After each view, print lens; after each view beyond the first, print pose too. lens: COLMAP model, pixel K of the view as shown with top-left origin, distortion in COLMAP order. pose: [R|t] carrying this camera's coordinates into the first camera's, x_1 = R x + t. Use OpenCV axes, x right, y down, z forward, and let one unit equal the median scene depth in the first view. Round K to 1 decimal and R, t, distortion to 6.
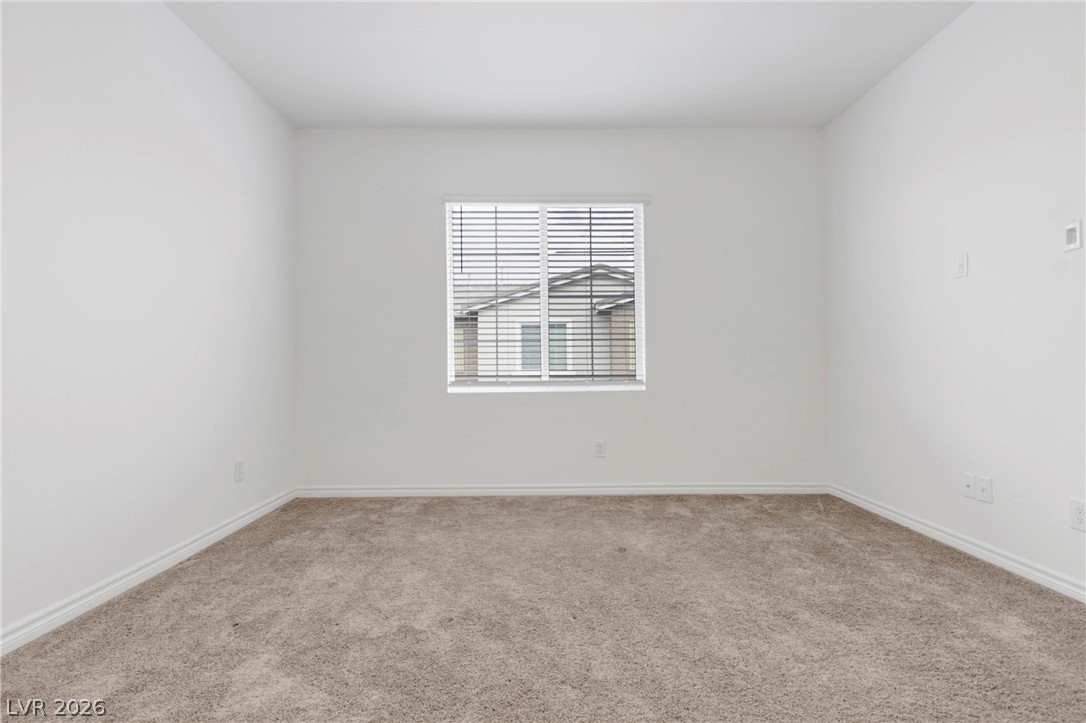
lens RADIAL K [[501.3, 0, 543.7], [0, 501.3, 364.3], [0, 0, 1]] dist [0.014229, -0.000364]
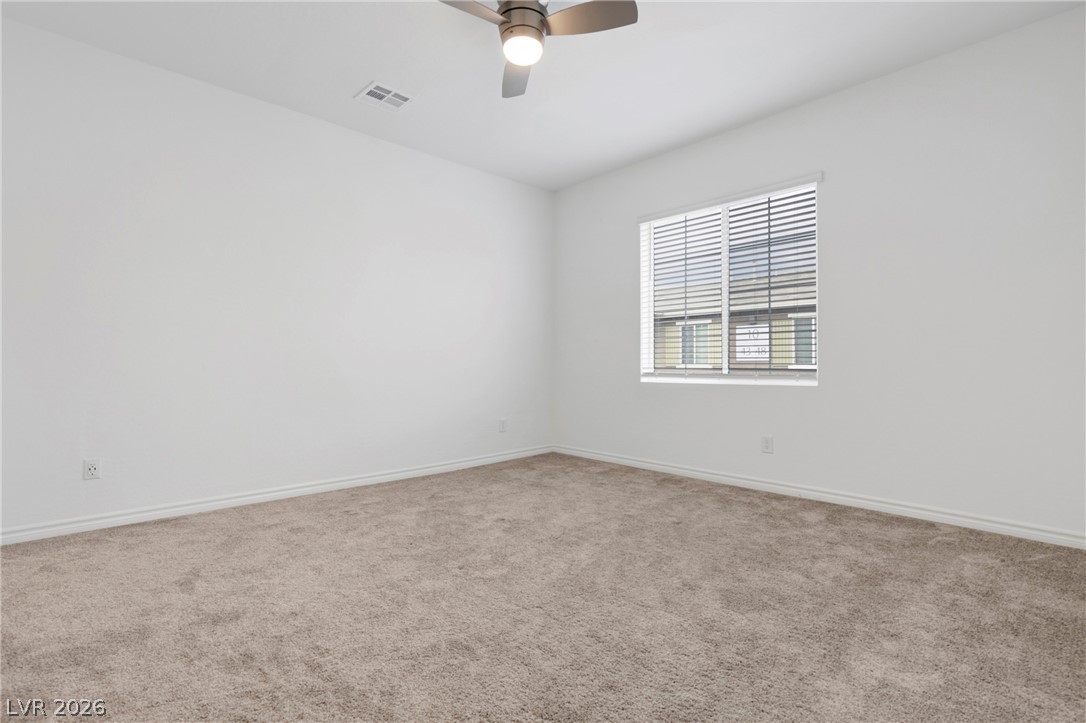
lens RADIAL K [[501.3, 0, 541.5], [0, 501.3, 361.7], [0, 0, 1]] dist [0.014229, -0.000364]
pose [[0.679810, 0.002364, -0.733385, 0.534463], [0.004599, 0.999961, 0.007486, -0.001808], [0.733374, -0.008462, 0.679773, 0.007060]]
